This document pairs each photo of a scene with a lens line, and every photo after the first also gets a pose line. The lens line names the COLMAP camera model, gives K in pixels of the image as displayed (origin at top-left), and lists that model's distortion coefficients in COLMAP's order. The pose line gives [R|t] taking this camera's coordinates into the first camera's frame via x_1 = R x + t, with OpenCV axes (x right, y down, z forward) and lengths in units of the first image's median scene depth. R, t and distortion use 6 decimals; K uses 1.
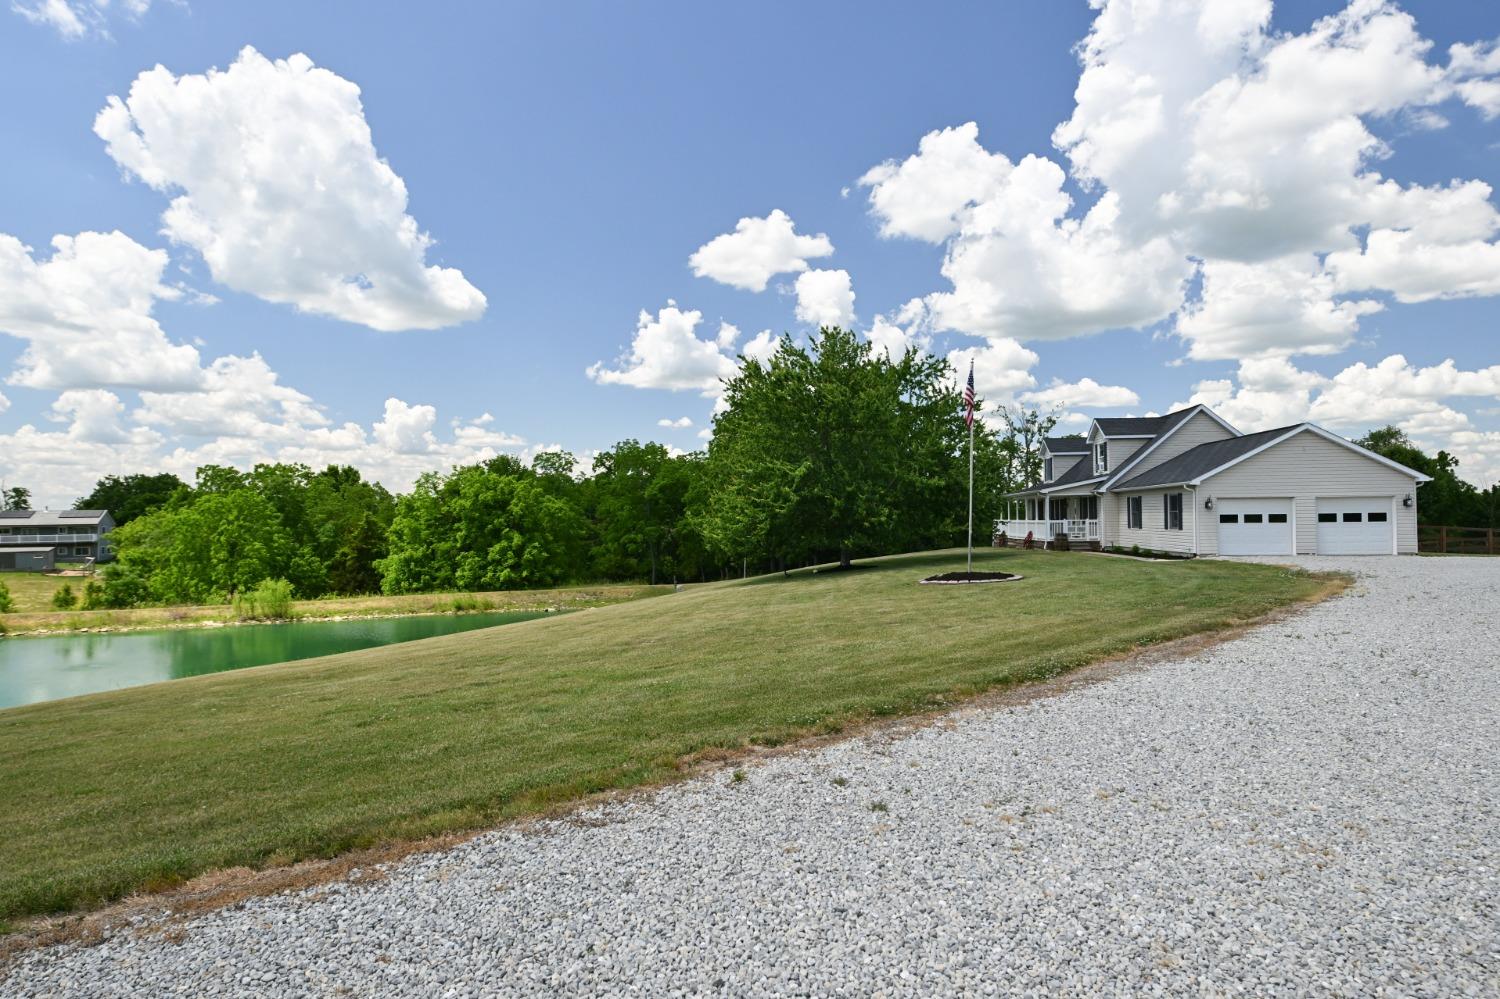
lens RADIAL K [[850.3, 0, 745.6], [0, 850.3, 492.7], [0, 0, 1]] dist [0.004122, -0.002710]
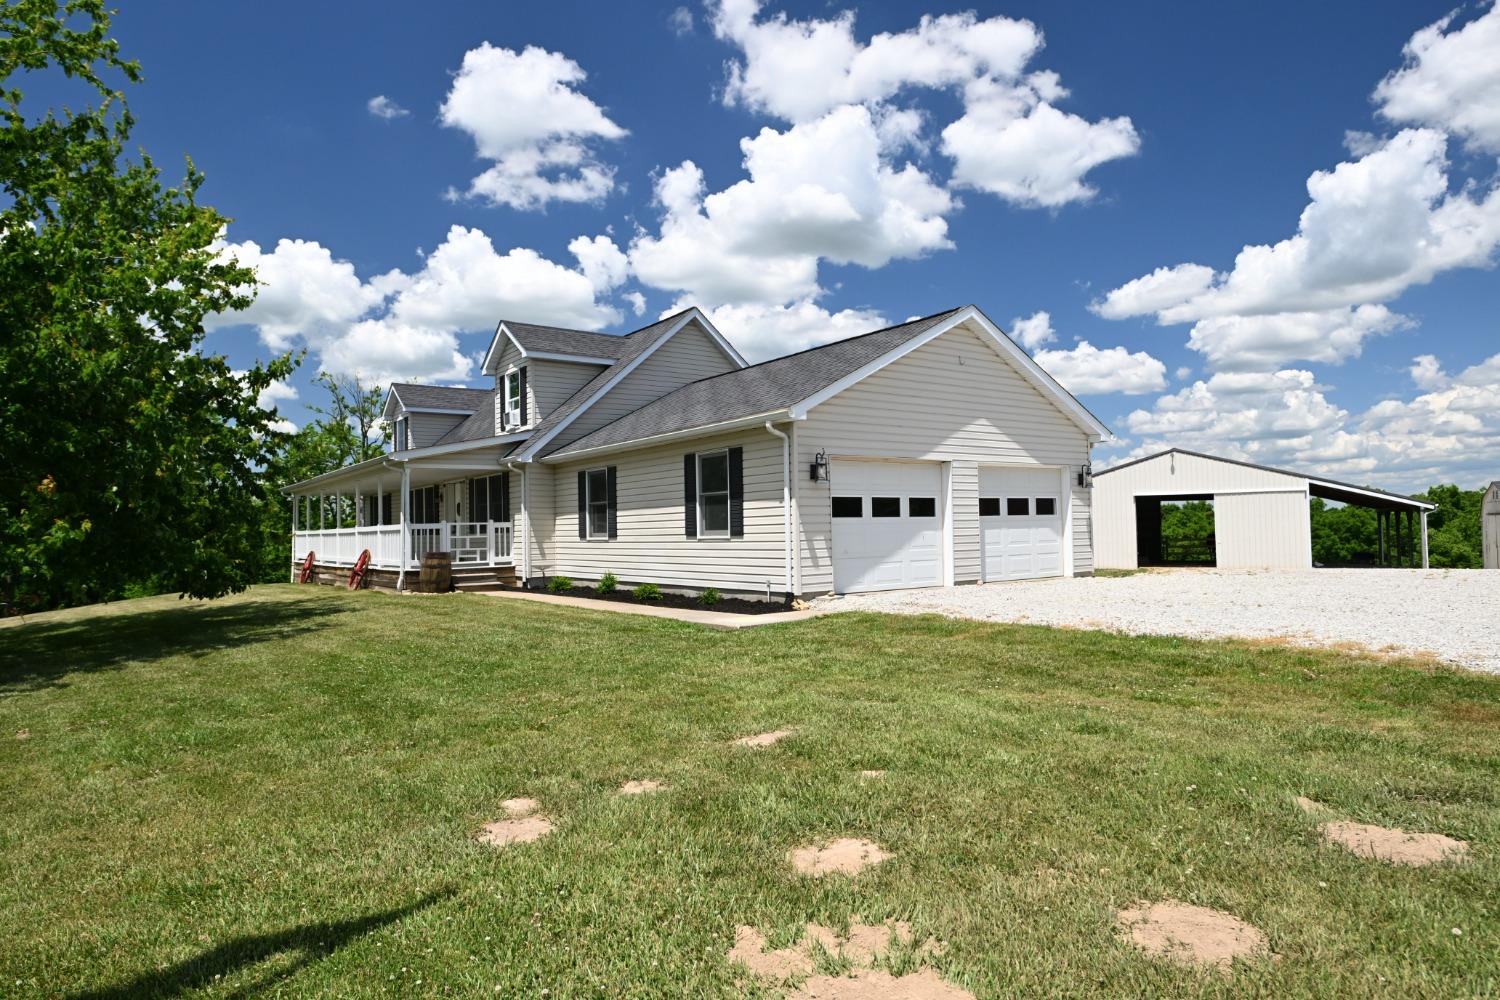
lens RADIAL K [[875.8, 0, 753.0], [0, 875.8, 504.4], [0, 0, 1]] dist [-0.006999, -0.001063]
pose [[0.739998, 0.015085, 0.672440, 0.184440], [-0.008033, 0.999875, -0.013590, 0.027488], [-0.672561, 0.004655, 0.740027, 0.547858]]
